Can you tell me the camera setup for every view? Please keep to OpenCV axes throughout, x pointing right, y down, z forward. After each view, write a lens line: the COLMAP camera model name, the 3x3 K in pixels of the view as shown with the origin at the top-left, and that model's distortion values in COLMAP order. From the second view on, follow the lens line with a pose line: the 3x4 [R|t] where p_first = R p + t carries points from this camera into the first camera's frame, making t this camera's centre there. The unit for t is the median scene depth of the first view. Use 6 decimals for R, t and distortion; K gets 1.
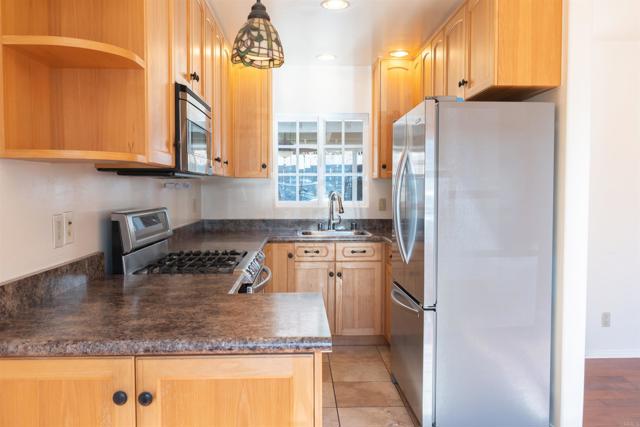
lens RADIAL K [[513.3, 0, 320.0], [0, 513.3, 213.5], [0, 0, 1]] dist [0.002384, -0.004401]
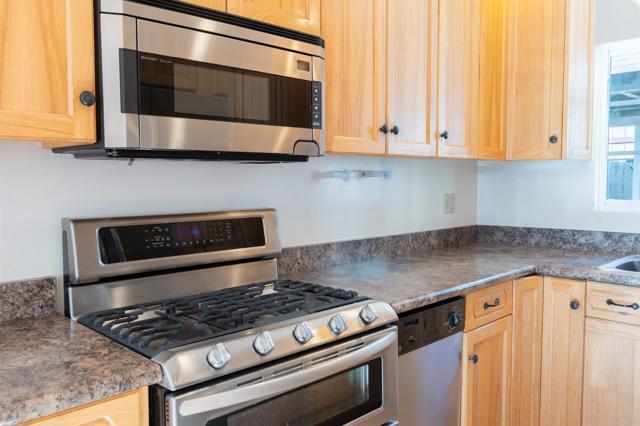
lens RADIAL K [[513.3, 0, 320.0], [0, 513.3, 213.0], [0, 0, 1]] dist [0.002384, -0.004401]
pose [[0.684126, 0.046814, -0.727859, 0.143749], [-0.032018, 0.998904, 0.034153, -0.022435], [0.728660, -0.000061, 0.684875, 0.441599]]
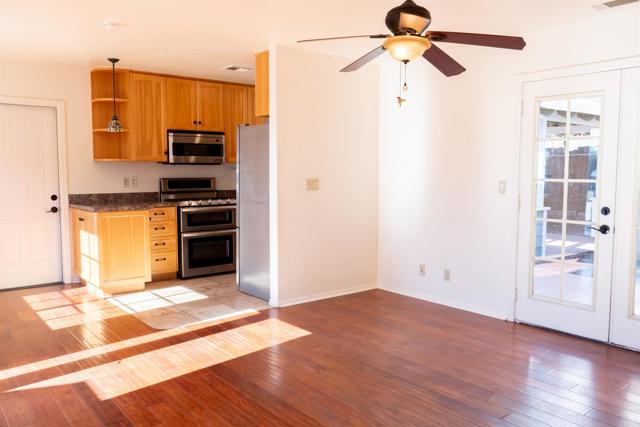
lens RADIAL K [[513.3, 0, 320.0], [0, 513.3, 213.5], [0, 0, 1]] dist [0.002384, -0.004401]
pose [[0.607308, 0.064772, -0.791822, 1.258057], [-0.037128, 0.997896, 0.053153, 0.004341], [0.793599, -0.002882, 0.608435, 0.008905]]
